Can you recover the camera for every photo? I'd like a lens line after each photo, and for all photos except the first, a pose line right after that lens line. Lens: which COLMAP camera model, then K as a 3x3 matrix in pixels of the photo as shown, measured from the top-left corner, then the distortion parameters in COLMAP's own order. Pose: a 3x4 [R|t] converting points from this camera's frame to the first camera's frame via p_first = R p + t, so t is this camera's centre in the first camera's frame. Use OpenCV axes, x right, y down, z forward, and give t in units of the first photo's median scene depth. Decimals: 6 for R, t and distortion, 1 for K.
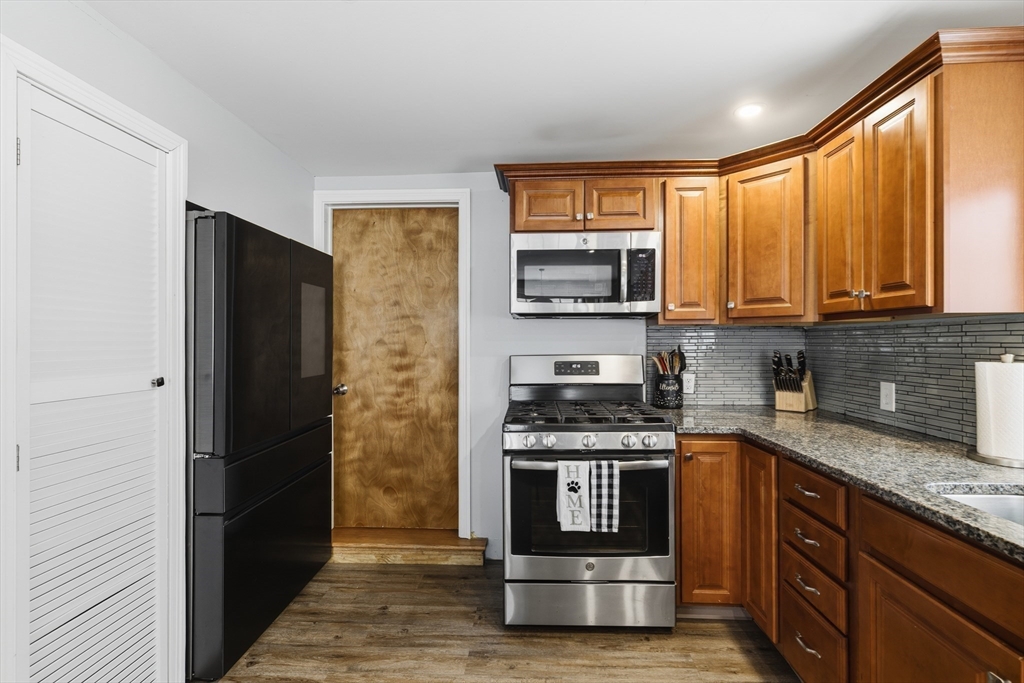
lens RADIAL K [[448.2, 0, 518.3], [0, 448.2, 341.5], [0, 0, 1]] dist [-0.002813, 0.002063]
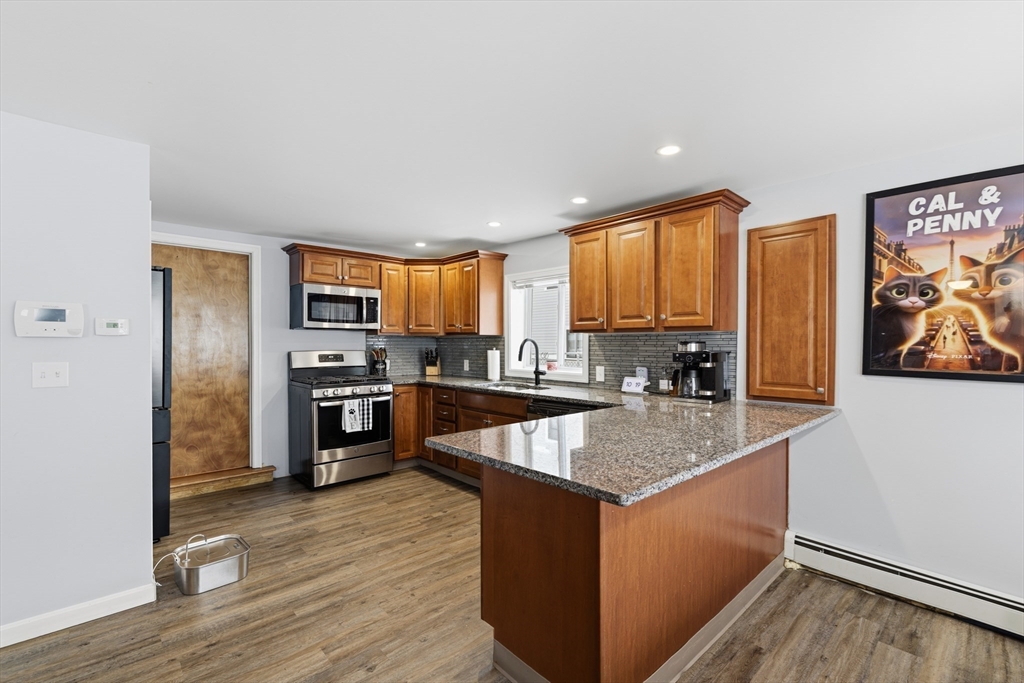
lens RADIAL K [[448.2, 0, 507.4], [0, 448.2, 353.7], [0, 0, 1]] dist [-0.002813, 0.002063]
pose [[0.712113, -0.012394, 0.701955, -0.778434], [-0.004005, 0.999756, 0.021716, 0.000068], [-0.702053, -0.018276, 0.711890, -0.955382]]
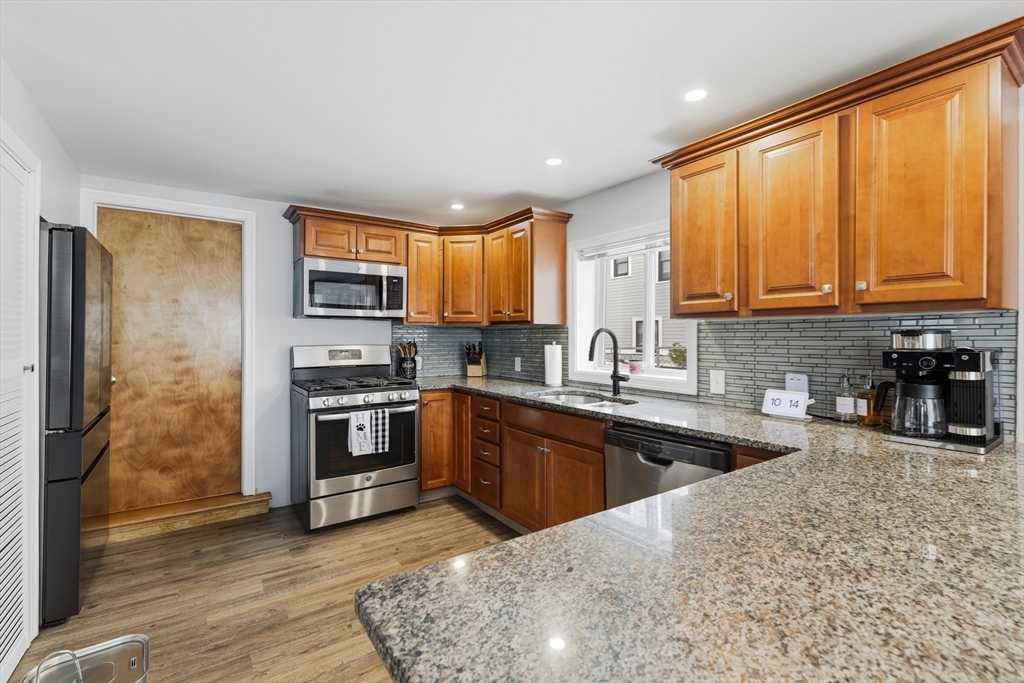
lens RADIAL K [[448.2, 0, 510.1], [0, 448.2, 338.8], [0, 0, 1]] dist [-0.002813, 0.002063]
pose [[0.798025, -0.000342, 0.602624, -0.379859], [-0.002748, 0.999987, 0.004207, 0.002771], [-0.602618, -0.005013, 0.798014, -0.537877]]
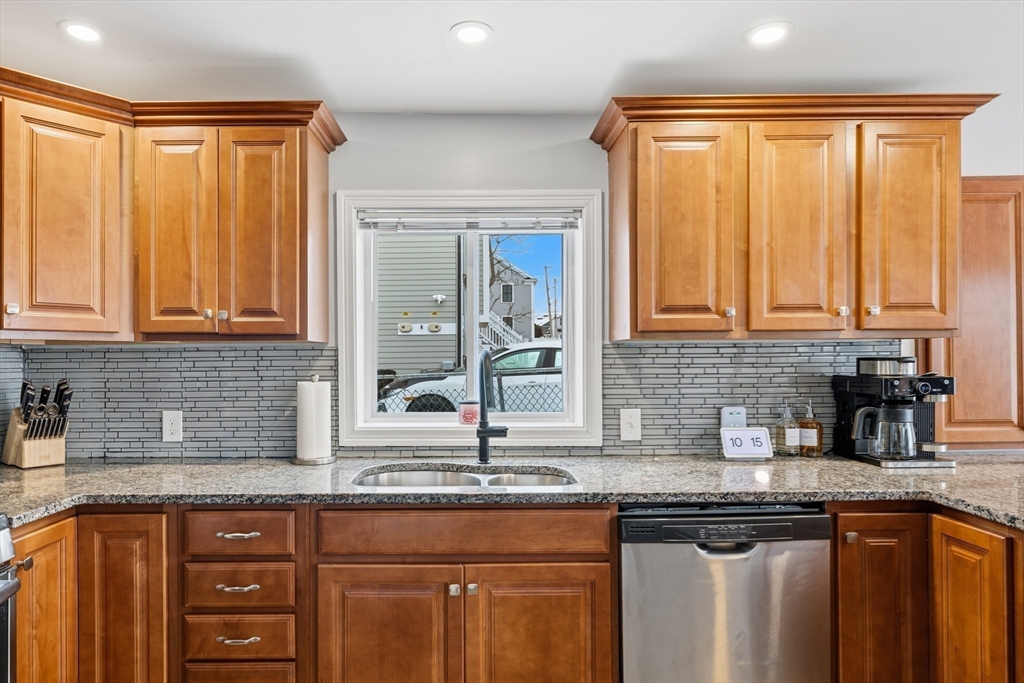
lens RADIAL K [[612.9, 0, 461.7], [0, 612.9, 359.8], [0, 0, 1]] dist [0.004837, 0.000318]
pose [[-0.025342, 0.004876, 0.999667, -0.430054], [0.004928, 0.999977, -0.004752, -0.003475], [-0.999667, 0.004806, -0.025365, 0.432848]]
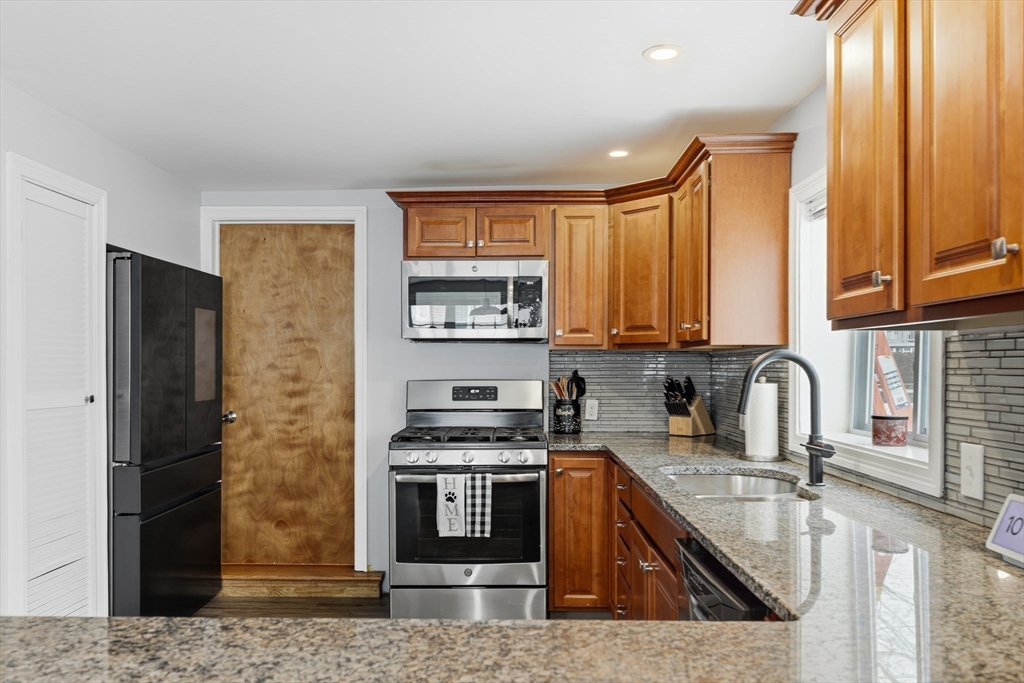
lens RADIAL K [[740.9, 0, 507.6], [0, 740.9, 375.1], [0, 0, 1]] dist [0.019860, -0.010749]
pose [[0.999720, 0.001860, 0.023588, 0.204020], [-0.002137, 0.999929, 0.011722, 0.000005], [-0.023565, -0.011769, 0.999653, -0.775721]]
